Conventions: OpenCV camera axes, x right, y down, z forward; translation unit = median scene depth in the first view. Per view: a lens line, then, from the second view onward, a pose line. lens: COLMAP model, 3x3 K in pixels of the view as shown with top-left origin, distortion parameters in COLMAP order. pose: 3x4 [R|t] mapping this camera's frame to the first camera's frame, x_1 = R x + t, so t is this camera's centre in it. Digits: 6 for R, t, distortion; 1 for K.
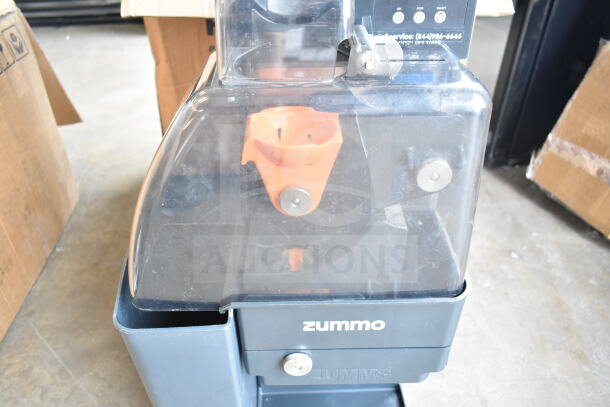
lens RADIAL K [[462.3, 0, 305.5], [0, 462.3, 202.4], [0, 0, 1]] dist [-0.001772, 0.001786]
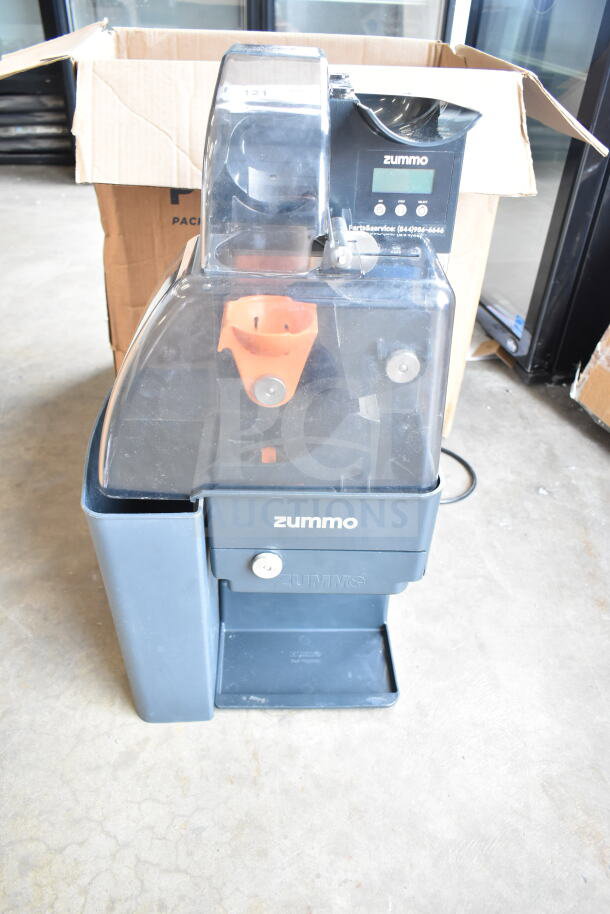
lens RADIAL K [[716.7, 0, 303.5], [0, 716.7, 460.2], [0, 0, 1]] dist [0.000106, 0.002557]
pose [[0.999273, 0.033103, 0.018930, 0.022800], [-0.033503, 0.999213, 0.021253, 0.095996], [-0.018212, -0.021872, 0.999595, -0.475562]]
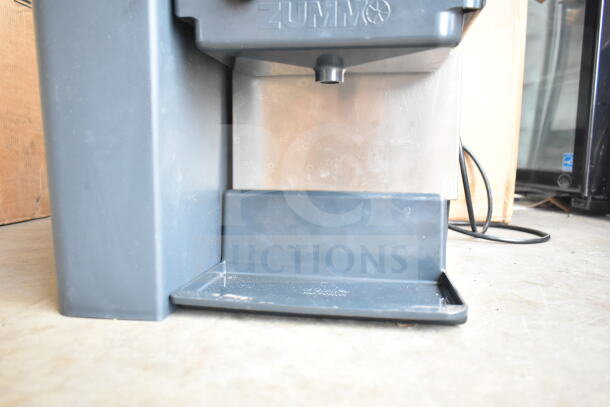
lens RADIAL K [[486.3, 0, 306.4], [0, 486.3, 203.2], [0, 0, 1]] dist [-0.006332, -0.003084]
pose [[0.982565, 0.028198, -0.183771, 0.206207], [-0.114514, 0.870478, -0.478702, 0.945741], [0.146470, 0.491400, 0.858530, 0.561256]]
